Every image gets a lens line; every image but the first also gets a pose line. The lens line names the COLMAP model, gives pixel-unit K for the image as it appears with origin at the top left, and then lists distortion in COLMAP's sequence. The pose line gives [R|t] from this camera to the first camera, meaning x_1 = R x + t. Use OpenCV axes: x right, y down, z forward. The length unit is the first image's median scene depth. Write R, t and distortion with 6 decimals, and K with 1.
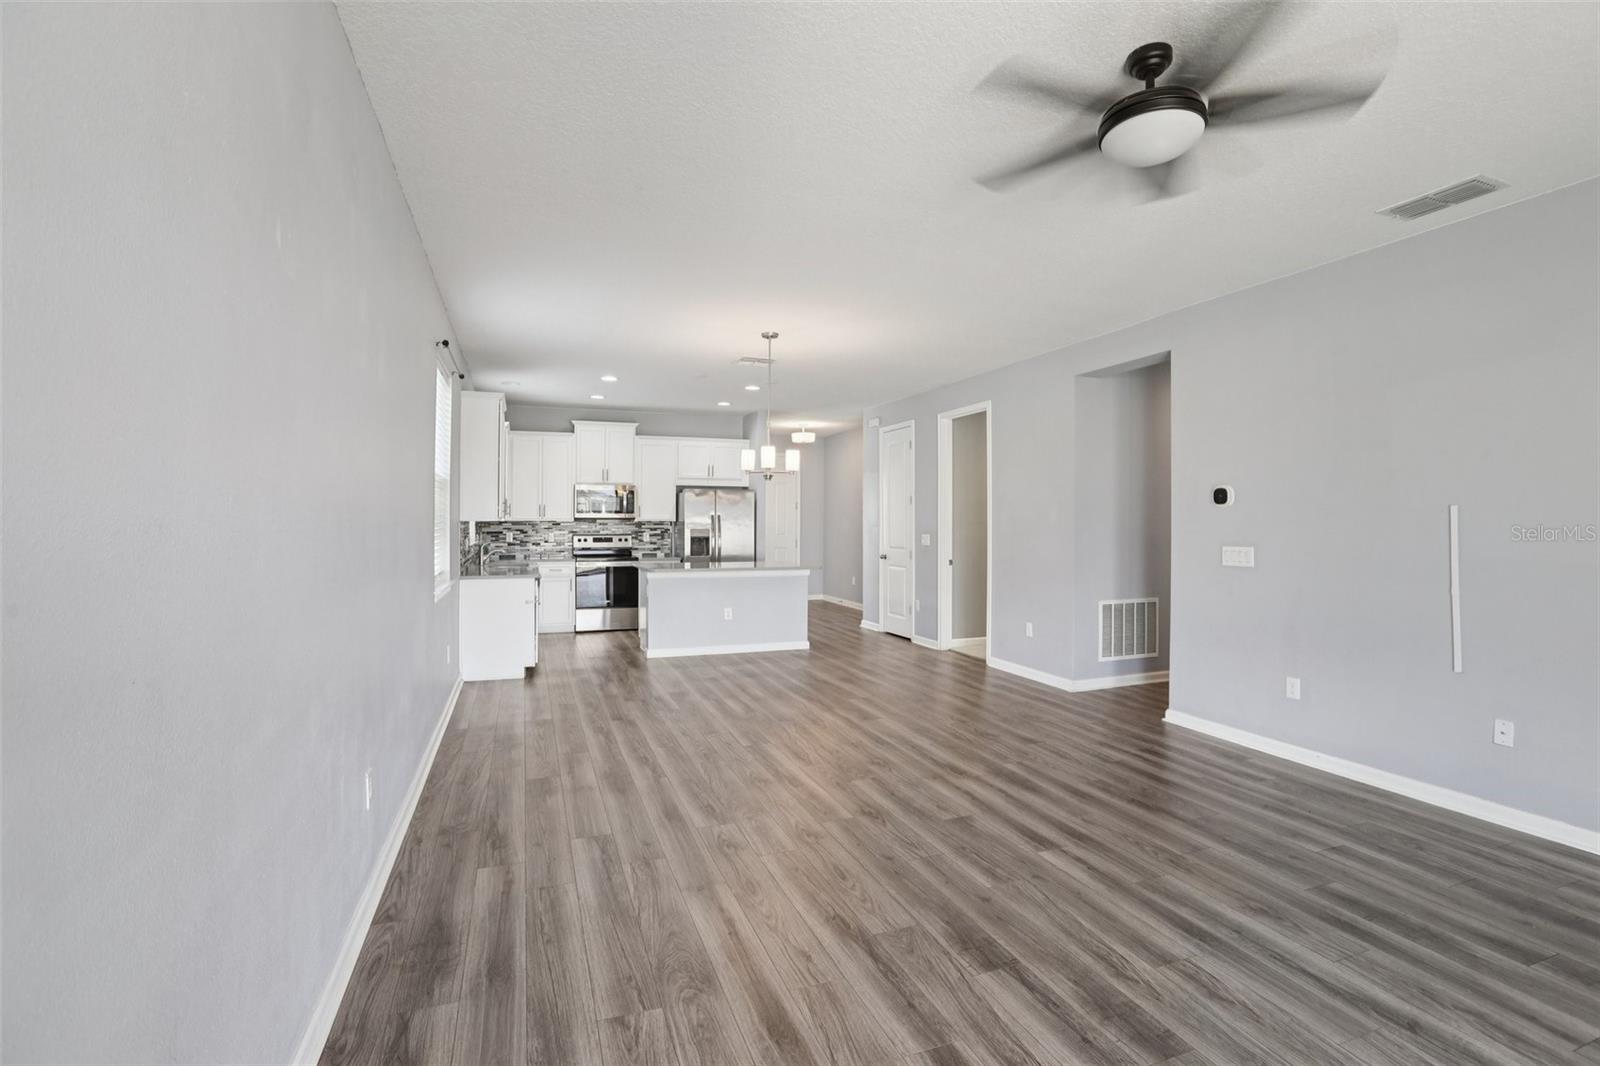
lens RADIAL K [[733.1, 0, 800.4], [0, 733.1, 525.4], [0, 0, 1]] dist [-0.046009, 0.015723]
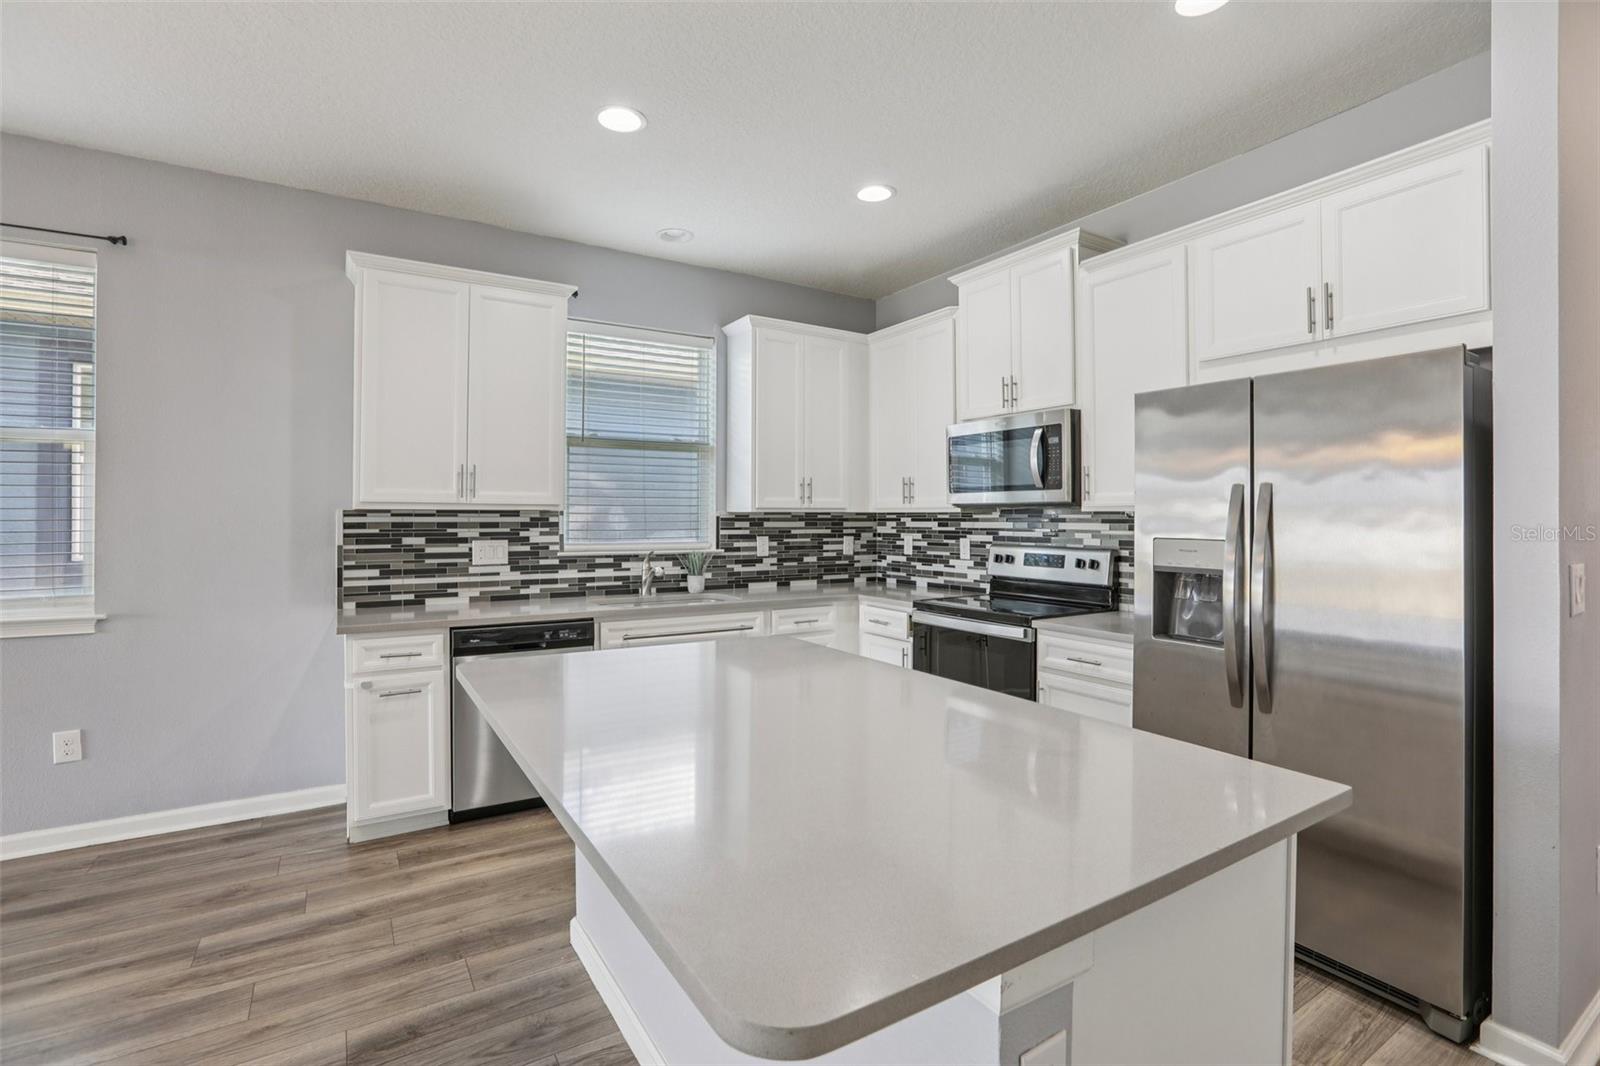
lens RADIAL K [[733.1, 0, 791.5], [0, 733.1, 518.9], [0, 0, 1]] dist [-0.046009, 0.015723]
pose [[0.189589, -0.000142, -0.981864, 0.213161], [-0.008267, 0.999964, -0.001741, -0.000958], [0.981829, 0.008447, 0.189581, 1.993669]]
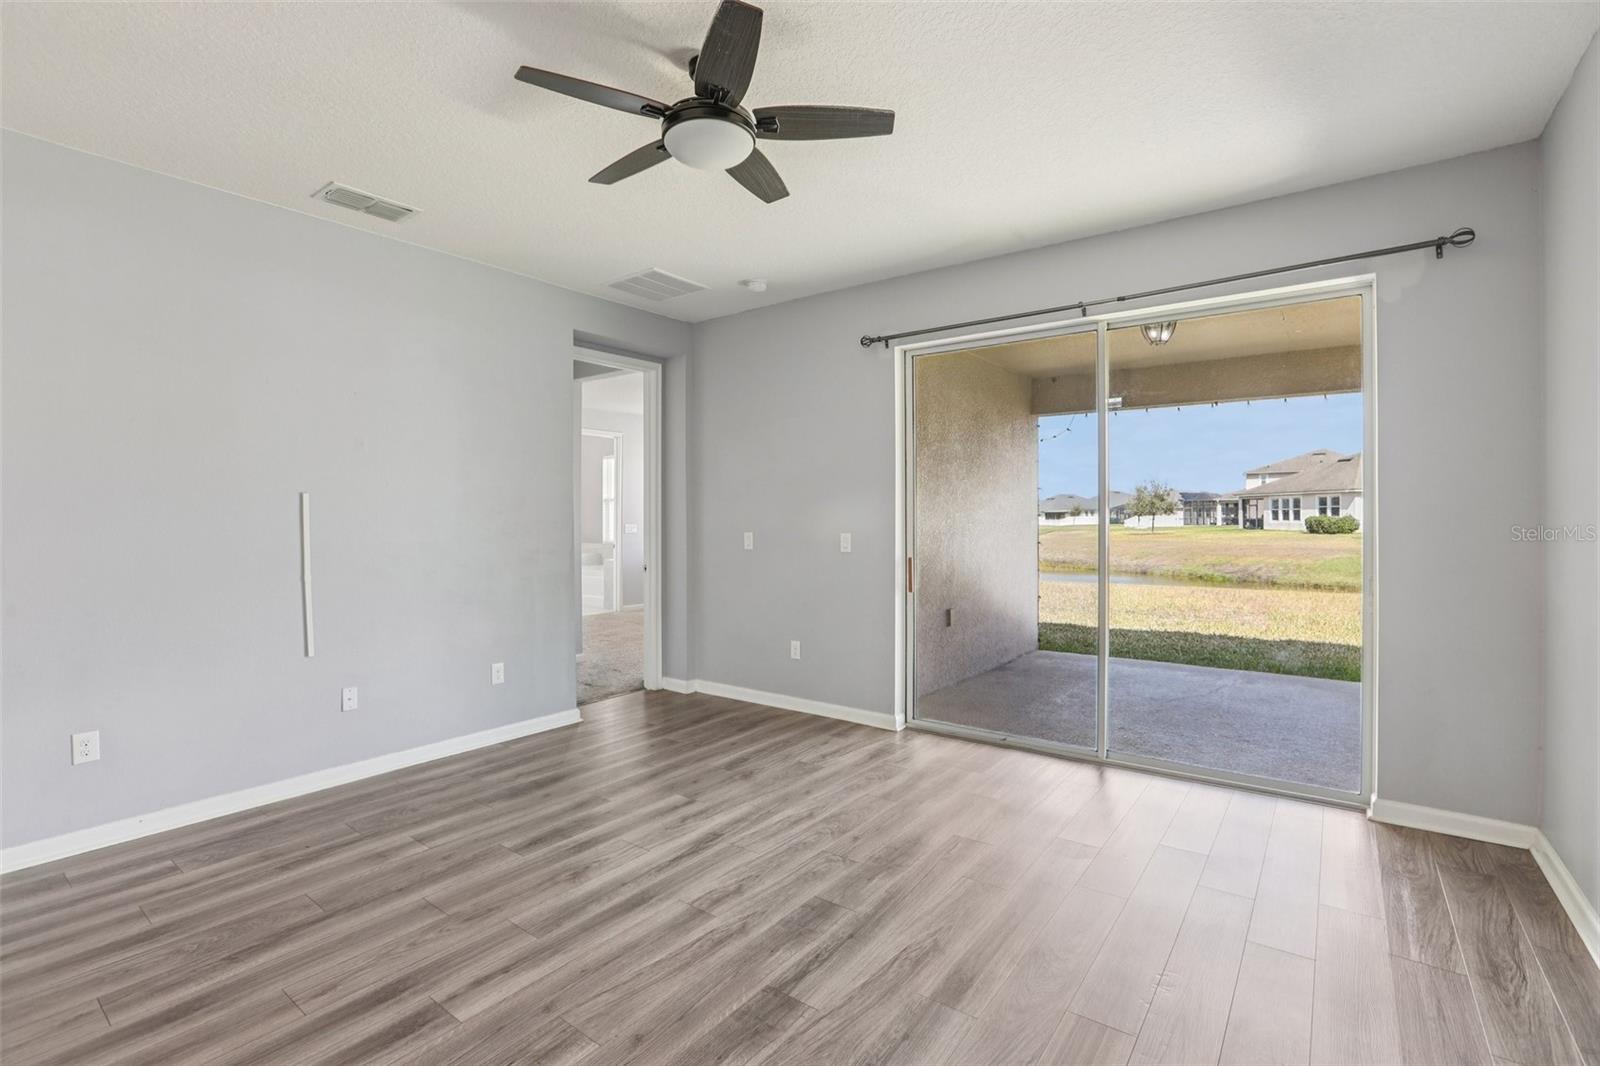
lens RADIAL K [[733.1, 0, 796.2], [0, 733.1, 520.4], [0, 0, 1]] dist [-0.046009, 0.015723]
pose [[-0.530933, -0.006328, 0.847390, -0.289821], [0.005740, 0.999922, 0.011064, 0.003133], [-0.847394, 0.010738, -0.530856, 0.861352]]
